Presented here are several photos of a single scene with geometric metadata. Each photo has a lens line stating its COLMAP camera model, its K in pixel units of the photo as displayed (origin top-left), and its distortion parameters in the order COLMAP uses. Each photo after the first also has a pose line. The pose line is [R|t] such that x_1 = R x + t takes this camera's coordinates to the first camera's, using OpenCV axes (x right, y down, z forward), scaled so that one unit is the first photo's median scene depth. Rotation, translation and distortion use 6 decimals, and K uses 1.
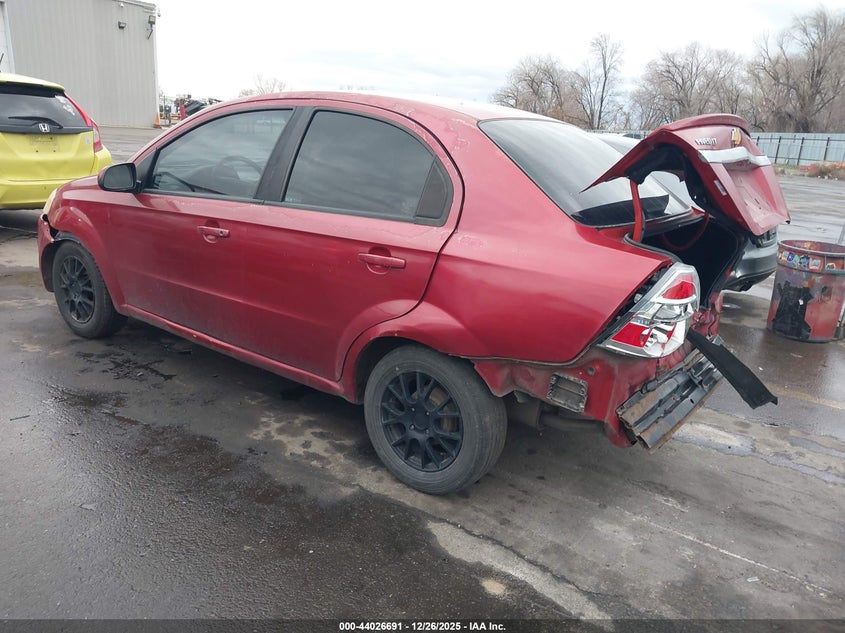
lens RADIAL K [[593.4, 0, 428.7], [0, 593.4, 316.4], [0, 0, 1]] dist [0.003080, 0.002216]
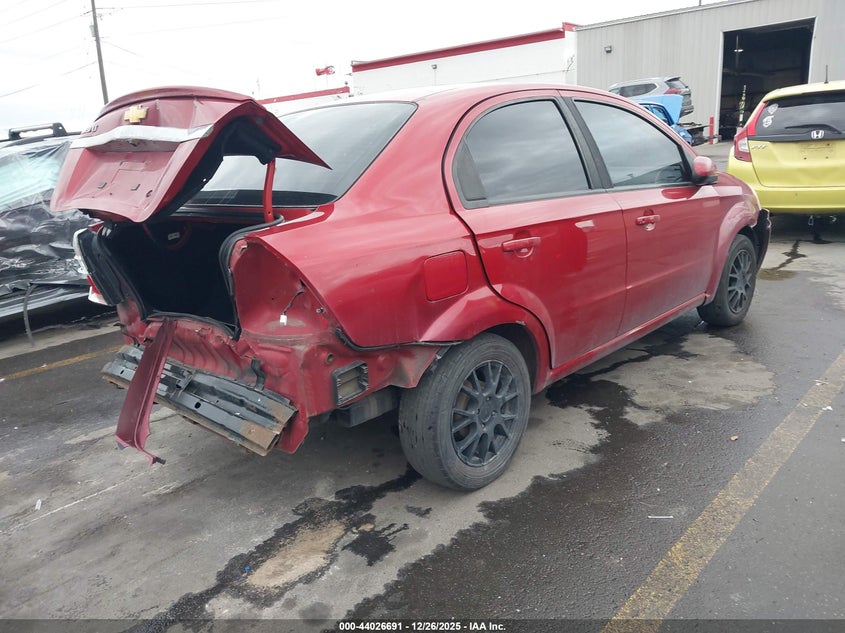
lens RADIAL K [[593.4, 0, 428.7], [0, 593.4, 316.4], [0, 0, 1]] dist [0.003080, 0.002216]
pose [[-0.023887, 0.225061, -0.974052, 0.818671], [-0.248819, 0.942331, 0.223834, -0.184898], [0.968255, 0.247709, 0.033490, 0.834414]]
